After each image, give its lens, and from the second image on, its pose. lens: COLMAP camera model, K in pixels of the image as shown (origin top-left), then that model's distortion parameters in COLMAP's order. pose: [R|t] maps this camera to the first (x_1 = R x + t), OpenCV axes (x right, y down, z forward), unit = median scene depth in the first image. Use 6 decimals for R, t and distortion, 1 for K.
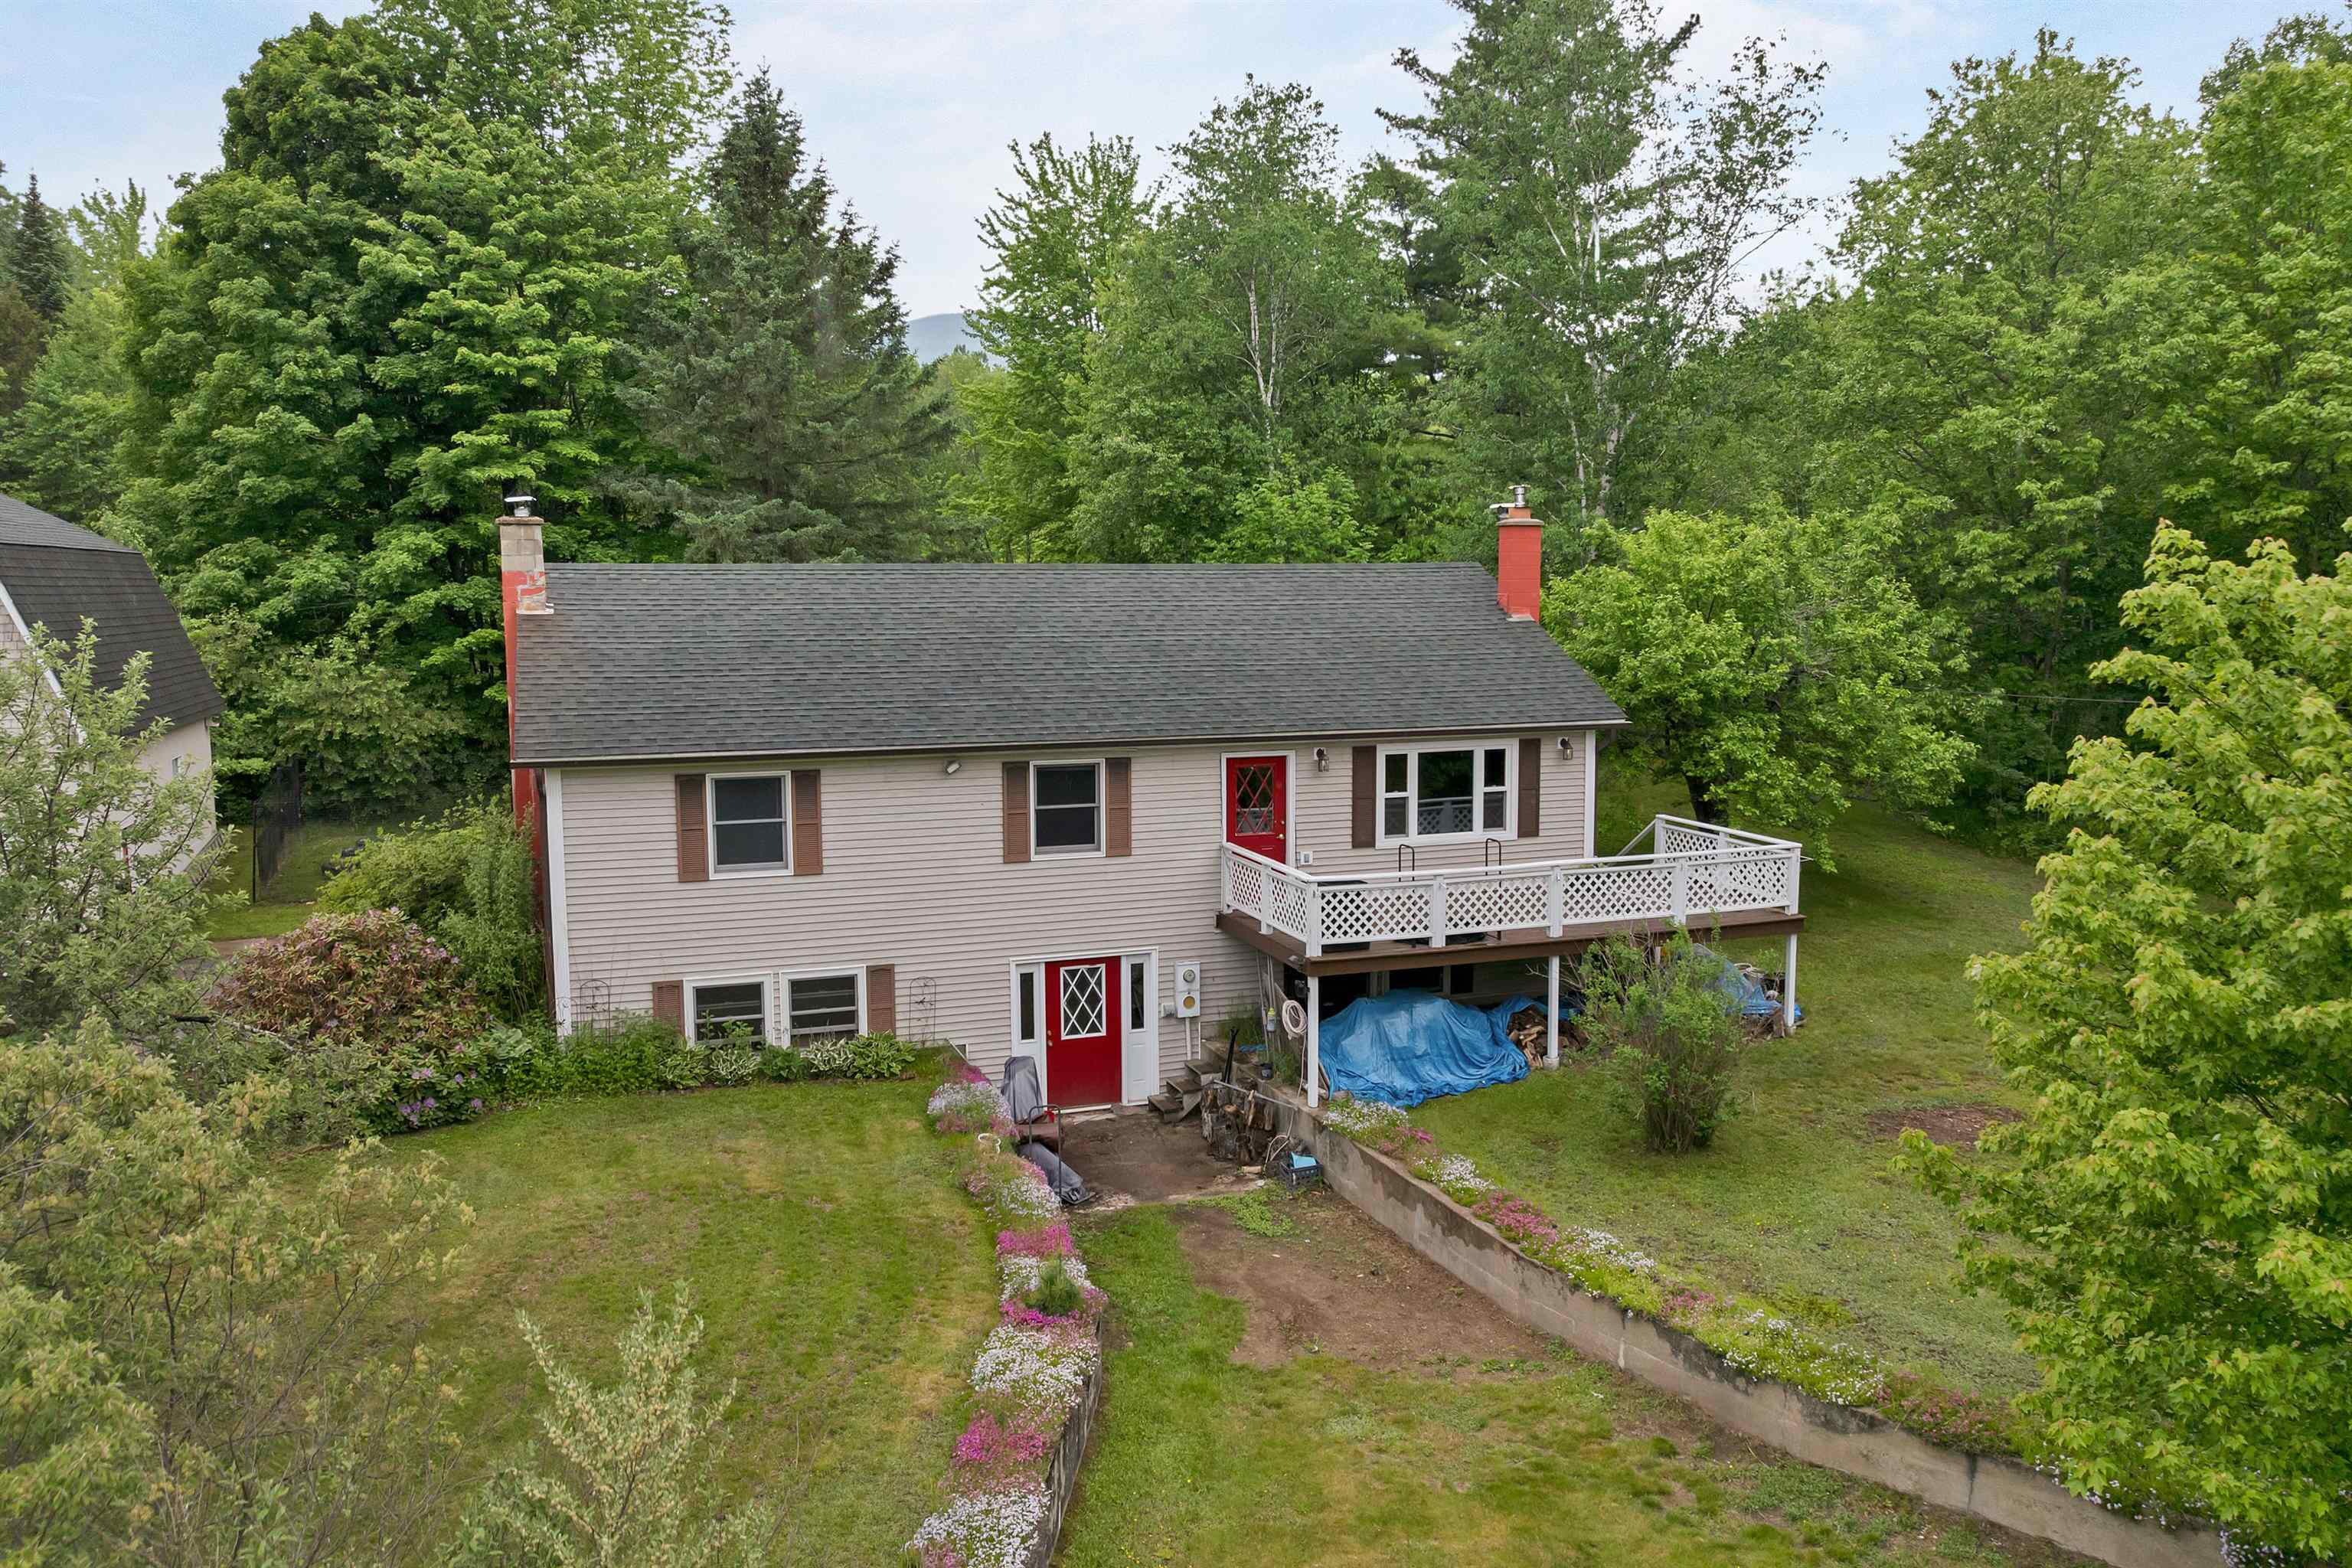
lens RADIAL K [[1687.8, 0, 1180.2], [0, 1687.8, 770.9], [0, 0, 1]] dist [-0.037572, -0.000769]
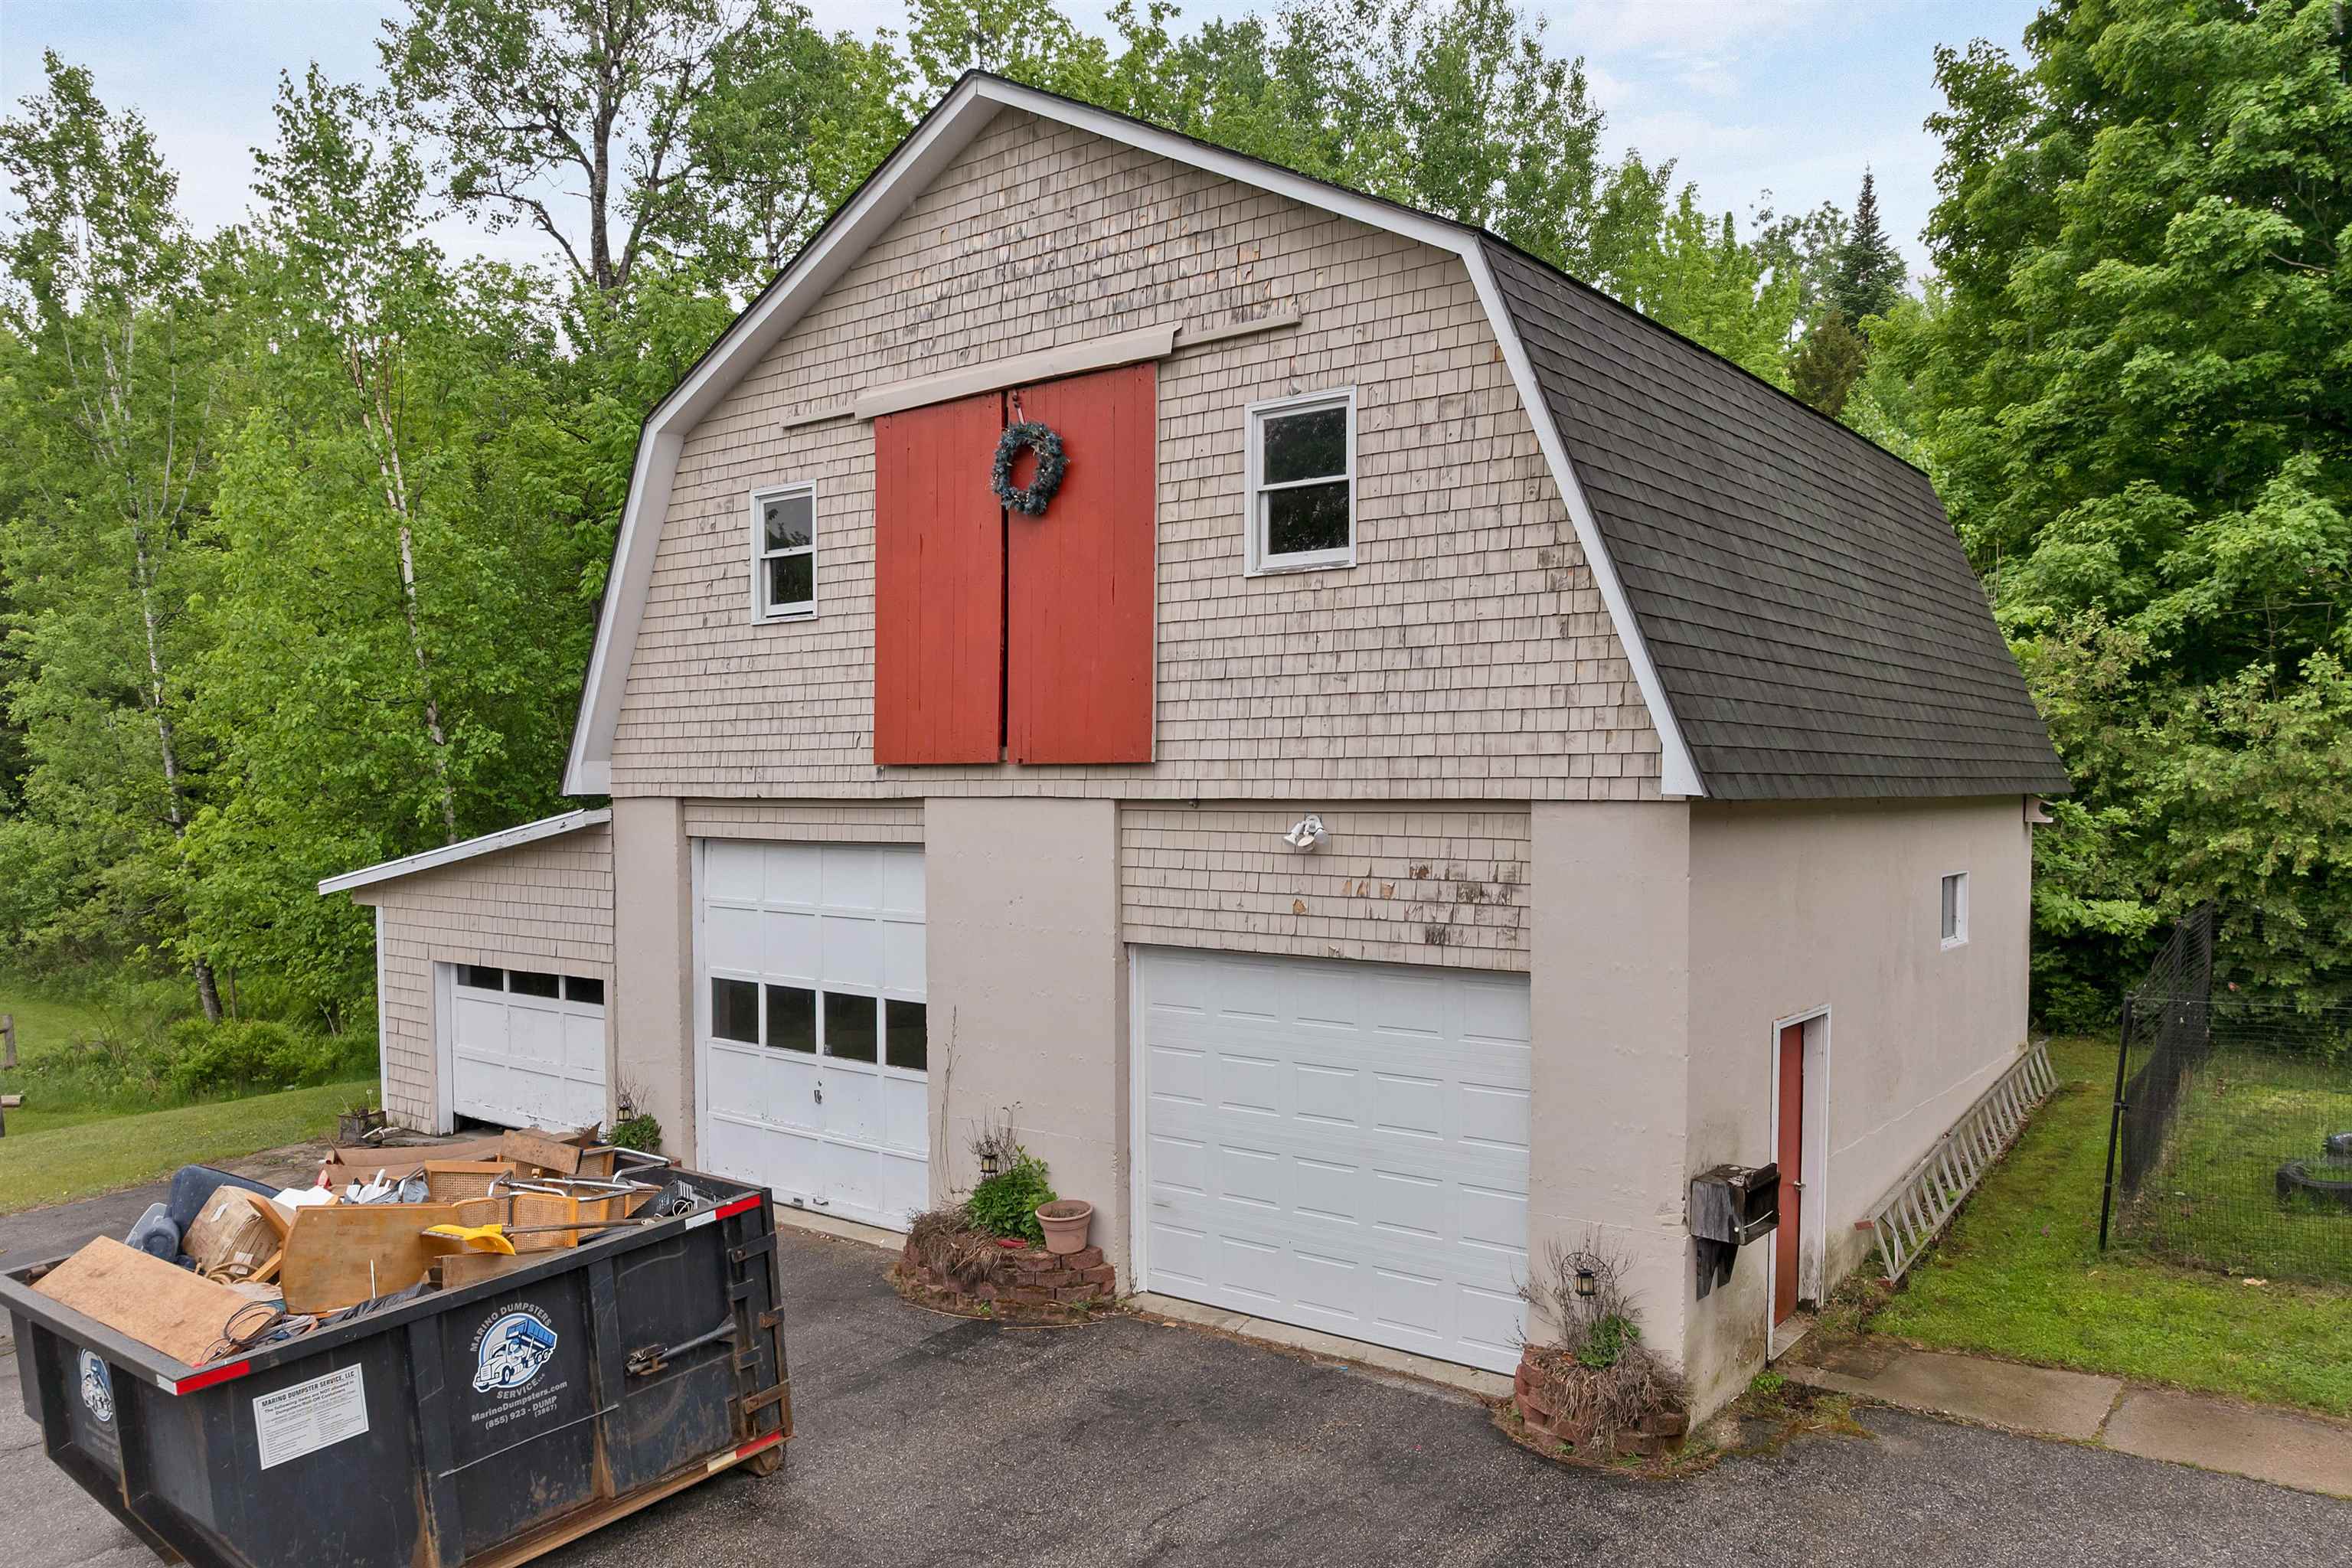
lens RADIAL K [[1687.8, 0, 1188.9], [0, 1687.8, 885.0], [0, 0, 1]] dist [-0.037572, -0.000769]
pose [[0.544349, 0.052735, -0.837200, -0.449682], [-0.093027, 0.995661, 0.002230, 0.016337], [0.833685, 0.076668, 0.546893, 0.775180]]
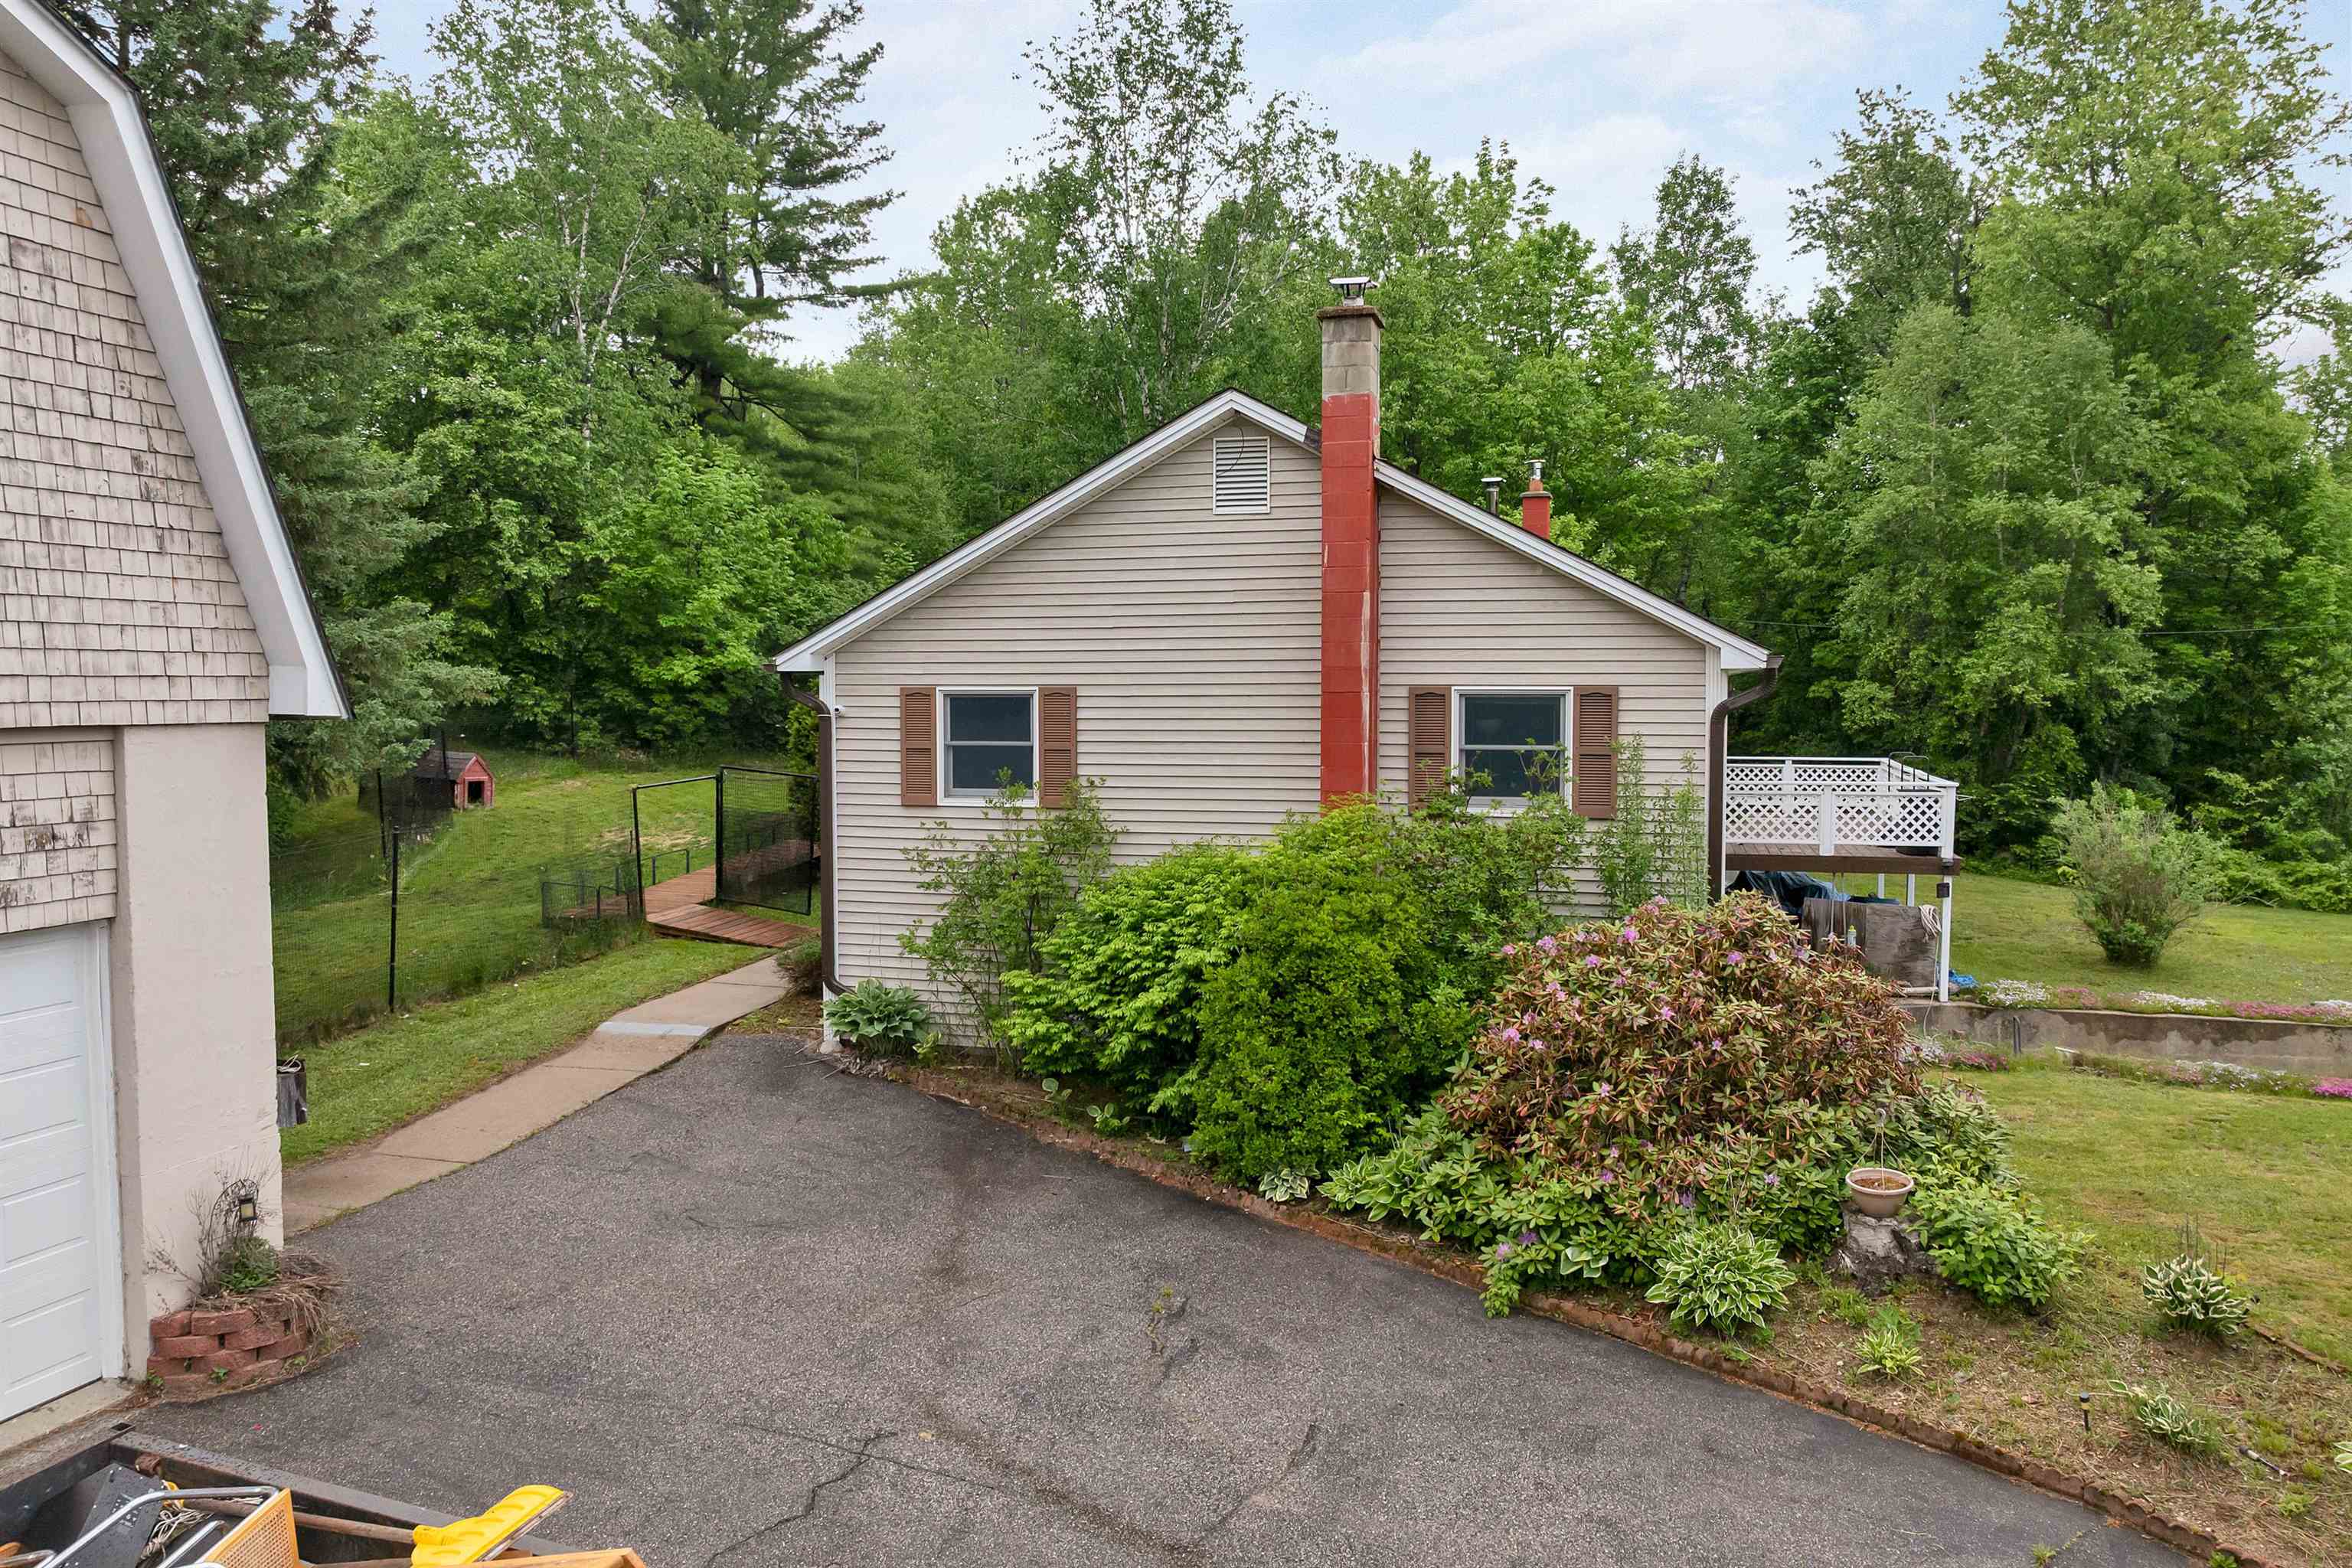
lens RADIAL K [[1687.8, 0, 1174.1], [0, 1687.8, 786.5], [0, 0, 1]] dist [-0.037572, -0.000769]
pose [[0.576016, -0.042058, 0.816356, -0.914656], [0.088311, 0.996032, -0.010997, 0.026716], [-0.812654, 0.078428, 0.577445, 0.668980]]
